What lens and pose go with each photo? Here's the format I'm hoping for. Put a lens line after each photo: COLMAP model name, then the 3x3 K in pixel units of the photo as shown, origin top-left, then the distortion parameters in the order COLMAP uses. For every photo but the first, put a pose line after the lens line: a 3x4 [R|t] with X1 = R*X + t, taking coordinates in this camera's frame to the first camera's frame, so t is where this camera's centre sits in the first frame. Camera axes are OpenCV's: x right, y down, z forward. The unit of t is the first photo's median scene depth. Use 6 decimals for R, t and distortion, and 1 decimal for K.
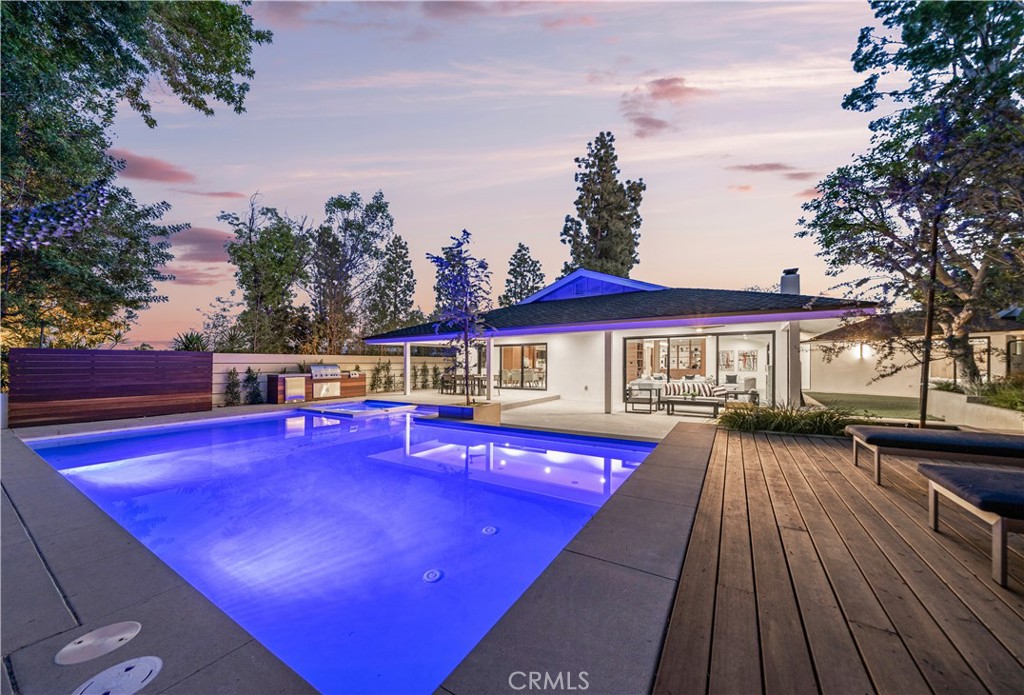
lens RADIAL K [[362.5, 0, 511.2], [0, 362.5, 365.4], [0, 0, 1]] dist [-0.000054, -0.000011]
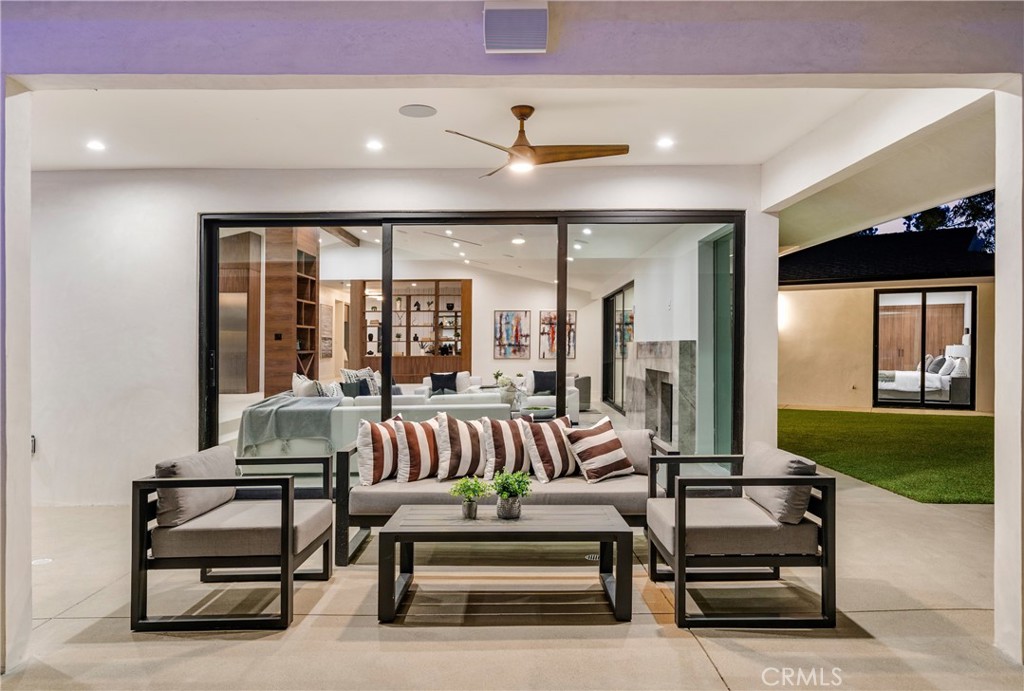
lens RADIAL K [[691.3, 0, 509.8], [0, 691.3, 347.2], [0, 0, 1]] dist [0.000035, -0.000160]
pose [[0.832720, 0.001305, 0.553693, 0.183304], [0.001330, 0.999990, -0.004357, 0.005542], [-0.553693, 0.004364, 0.832709, 0.423624]]
